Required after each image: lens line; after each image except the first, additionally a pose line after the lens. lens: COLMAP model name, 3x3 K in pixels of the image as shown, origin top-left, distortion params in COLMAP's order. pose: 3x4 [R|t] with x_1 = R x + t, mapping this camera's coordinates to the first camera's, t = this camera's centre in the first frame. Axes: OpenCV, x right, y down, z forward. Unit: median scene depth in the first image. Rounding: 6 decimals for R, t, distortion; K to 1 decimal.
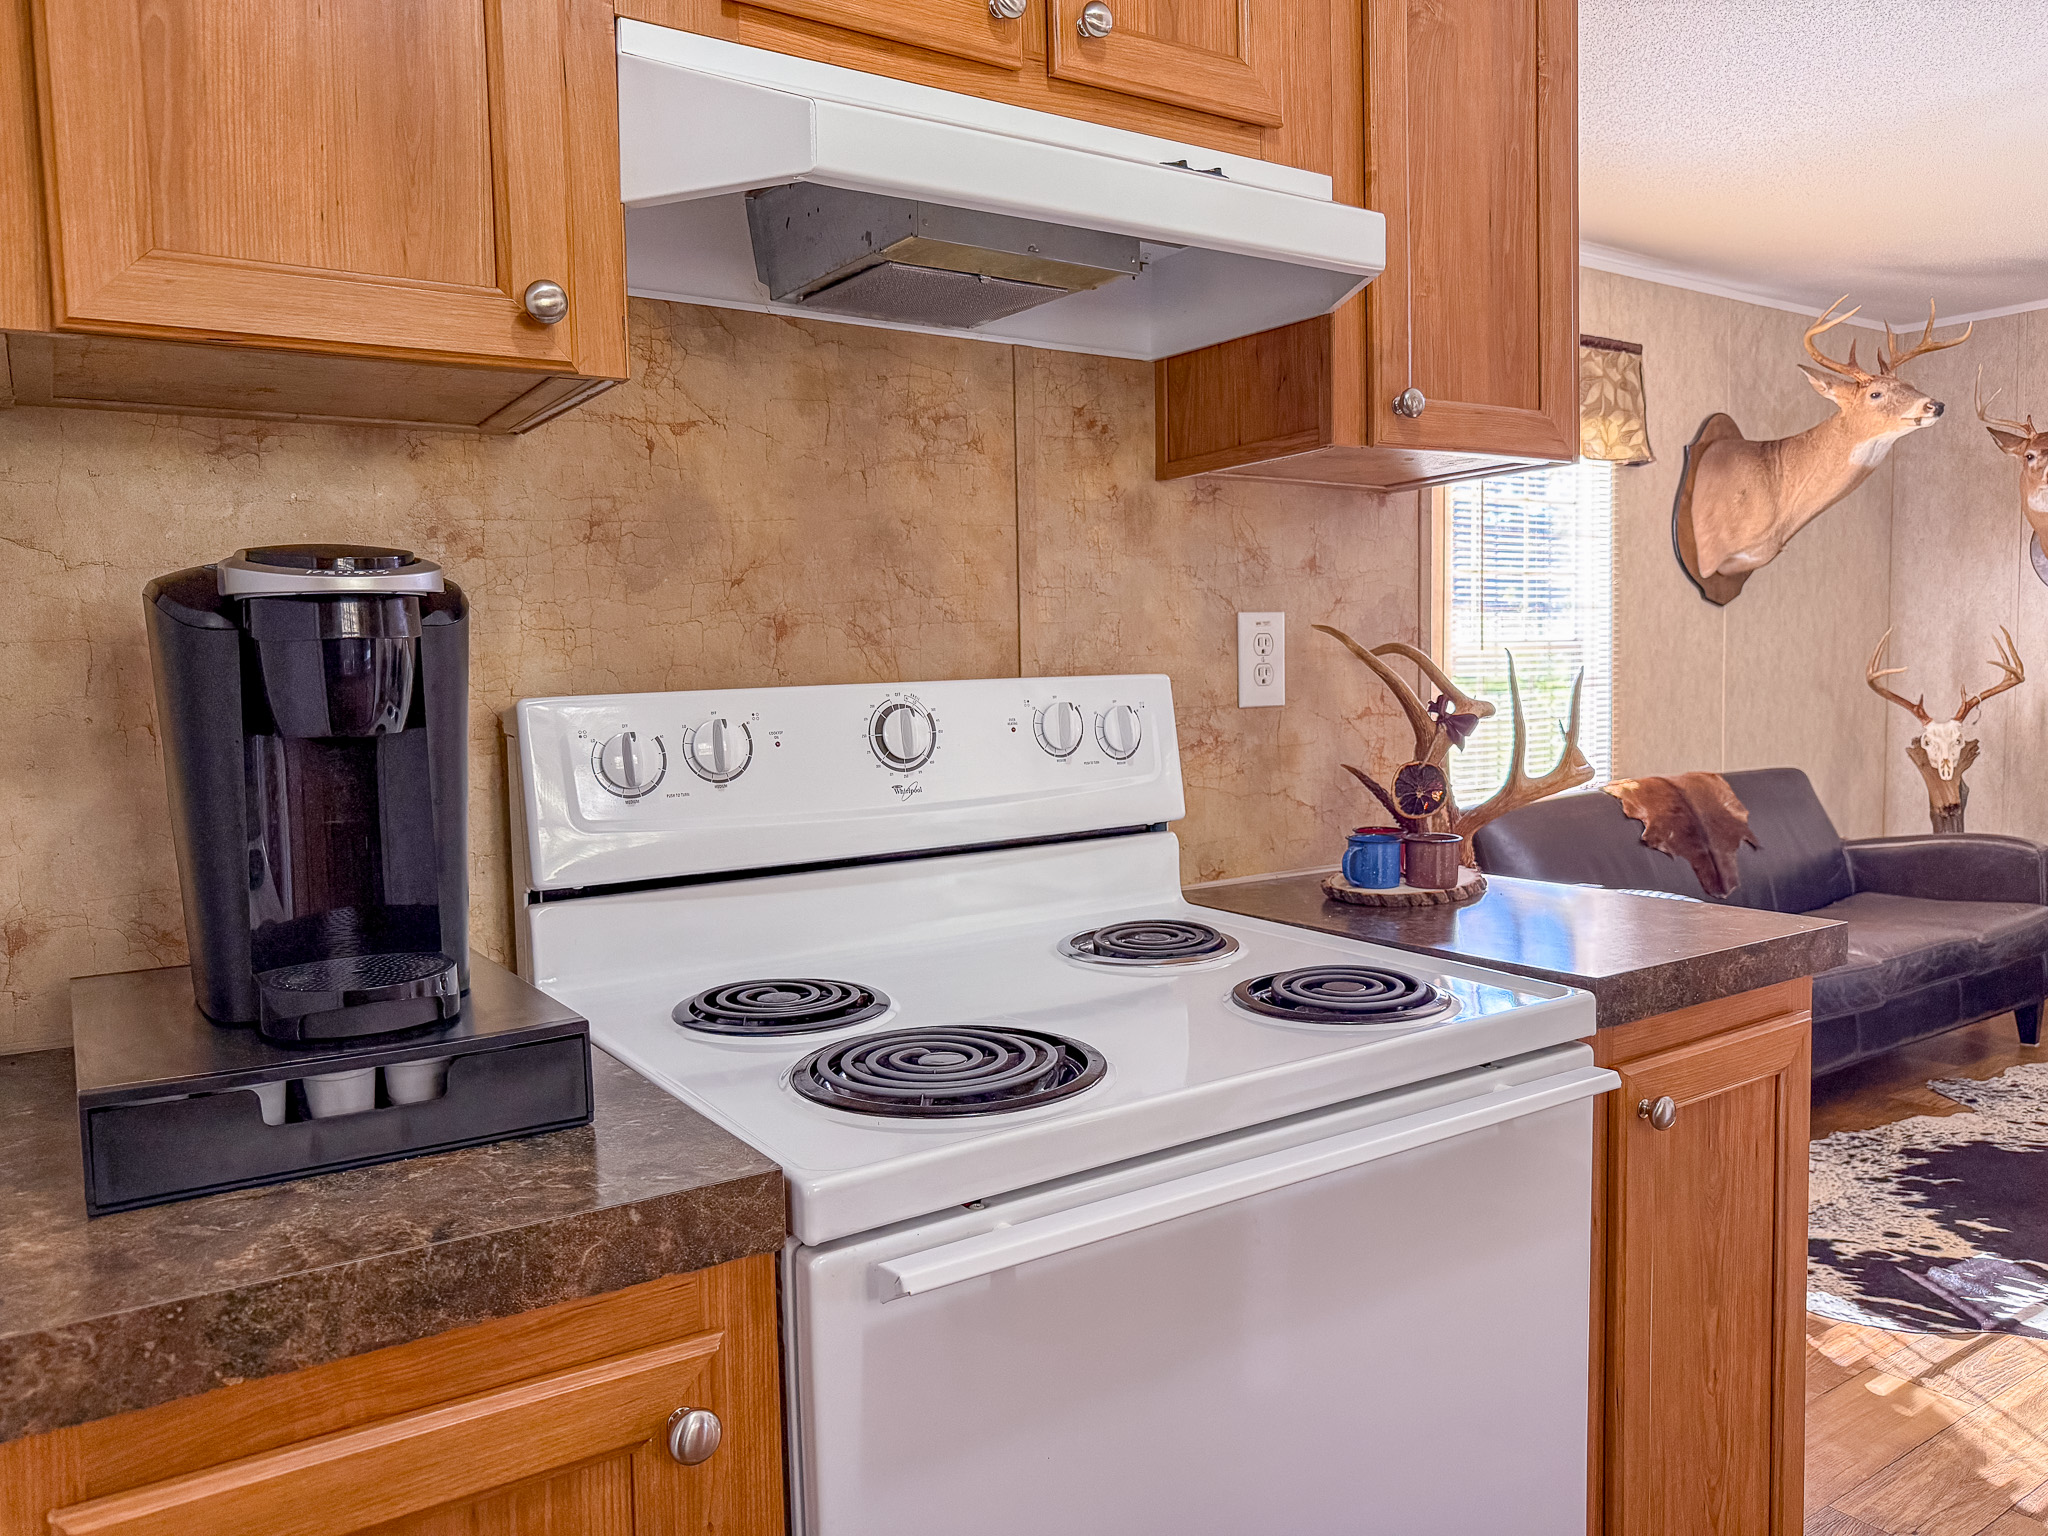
lens RADIAL K [[1466.8, 0, 1029.0], [0, 1466.8, 780.1], [0, 0, 1]] dist [-0.008297, 0.002894]
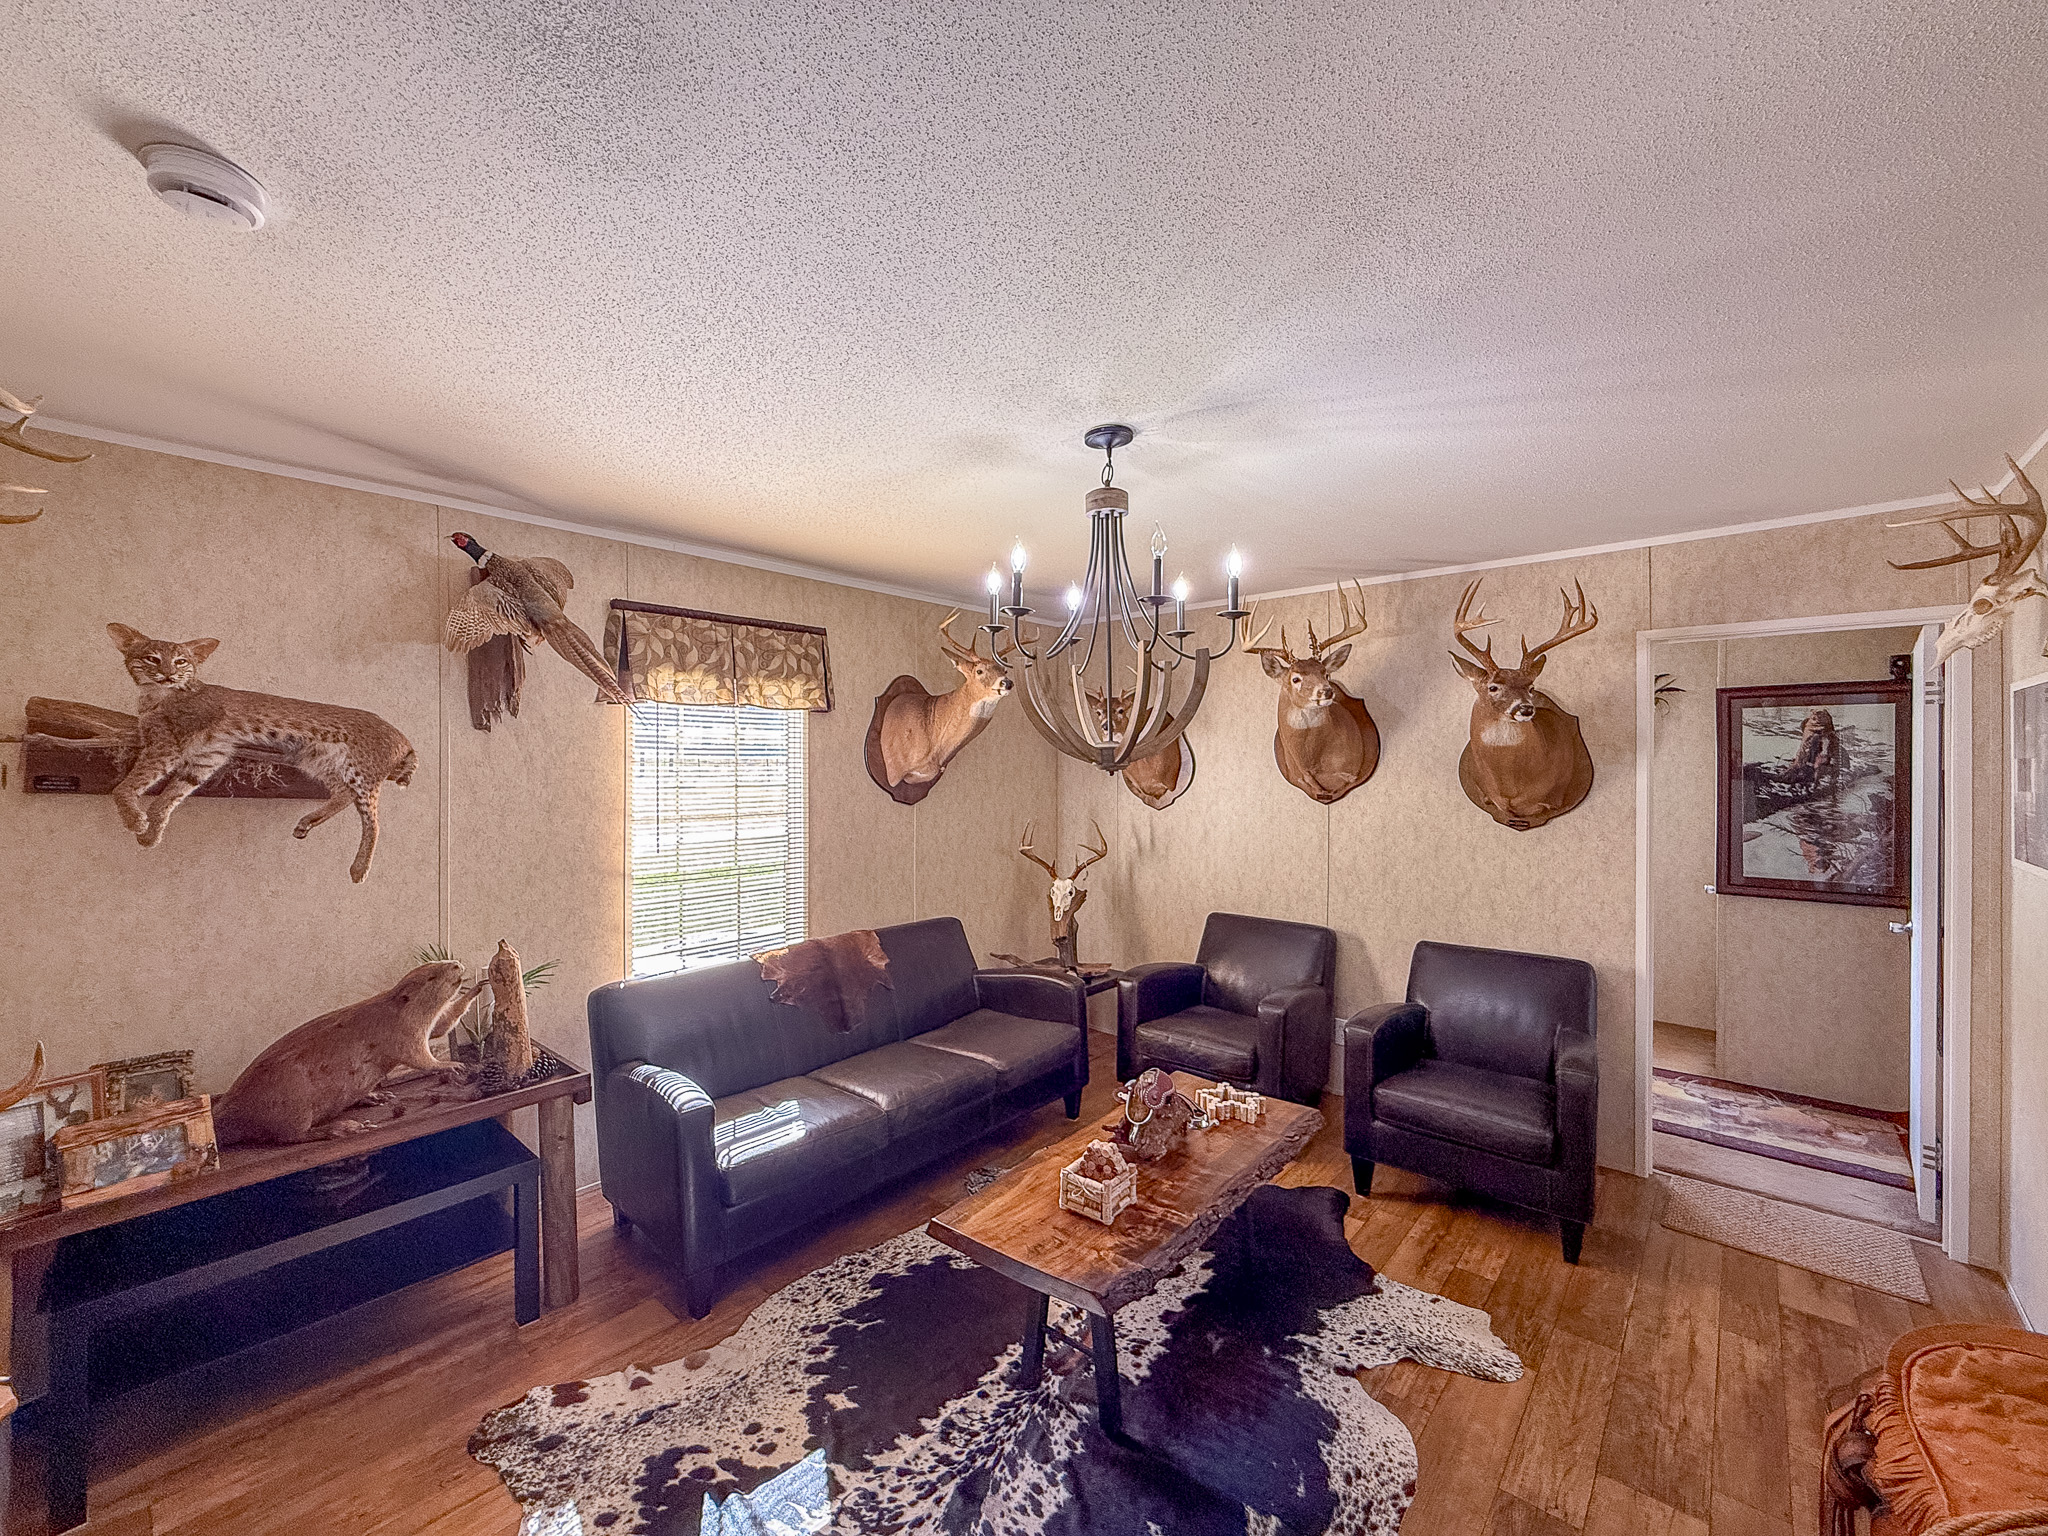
lens RADIAL K [[813.4, 0, 1013.3], [0, 813.4, 769.1], [0, 0, 1]] dist [-0.003035, 0.000362]
pose [[0.971291, 0.019494, 0.237094, 0.410203], [-0.001586, 0.997145, -0.075488, -0.101007], [-0.237888, 0.072944, 0.968550, 0.196754]]
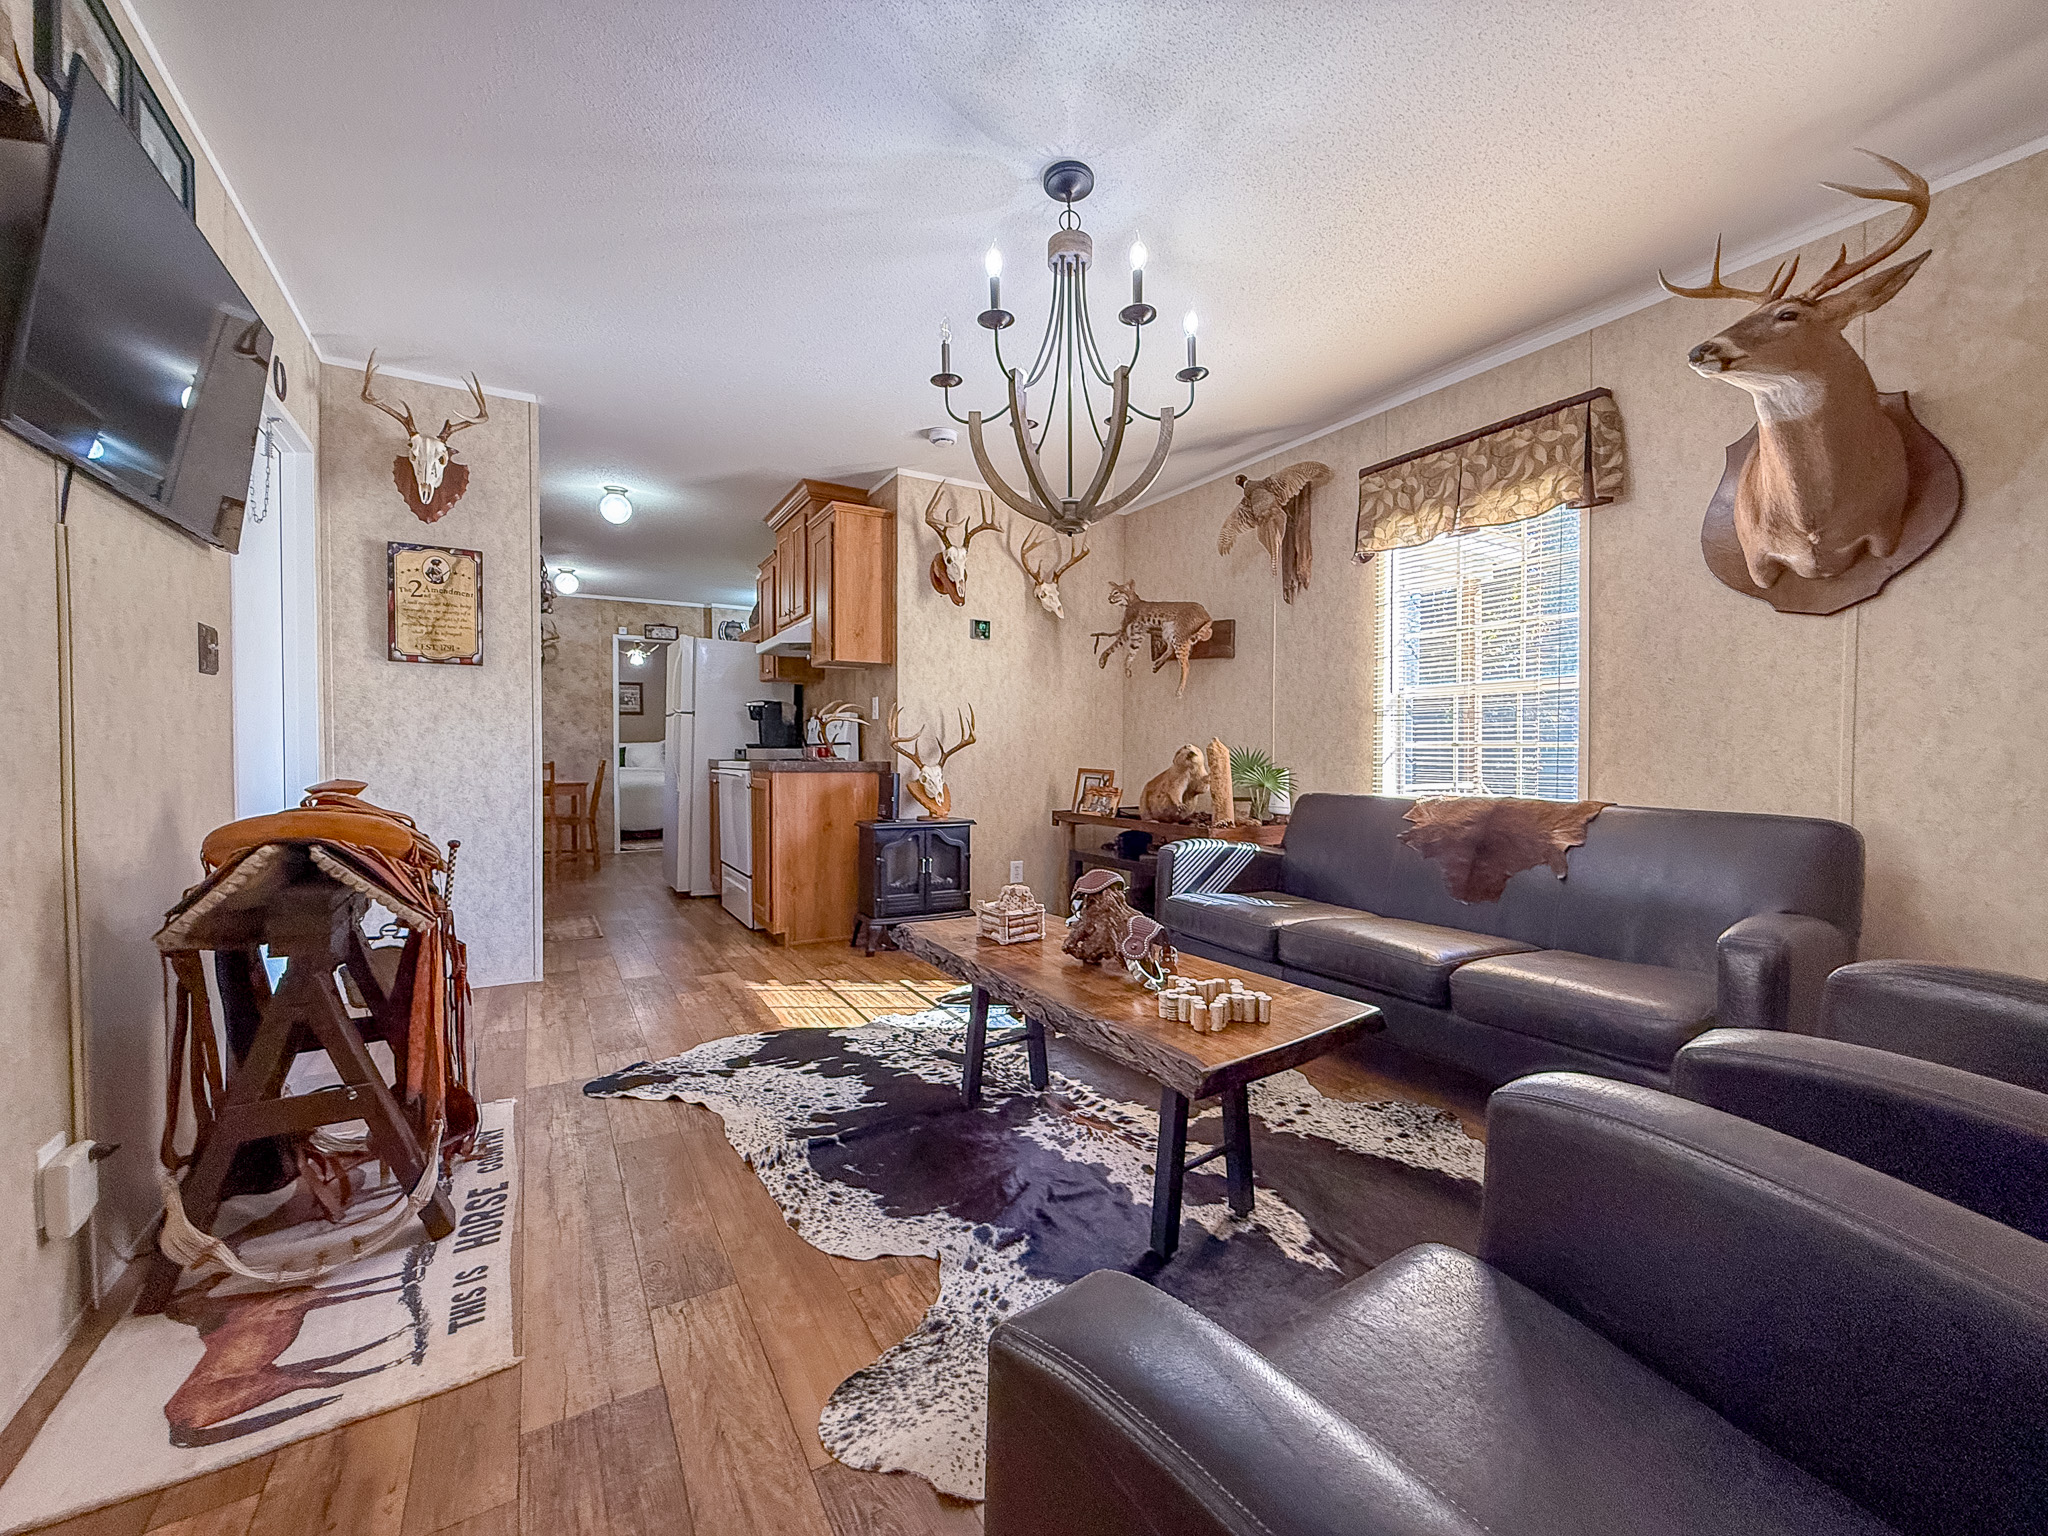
lens RADIAL K [[813.4, 0, 1025.5], [0, 813.4, 761.0], [0, 0, 1]] dist [-0.003035, 0.000362]
pose [[-0.049593, 0.039182, -0.998001, 1.024785], [-0.072837, 0.996428, 0.042740, -0.028018], [0.996110, 0.074811, -0.046562, 0.638962]]
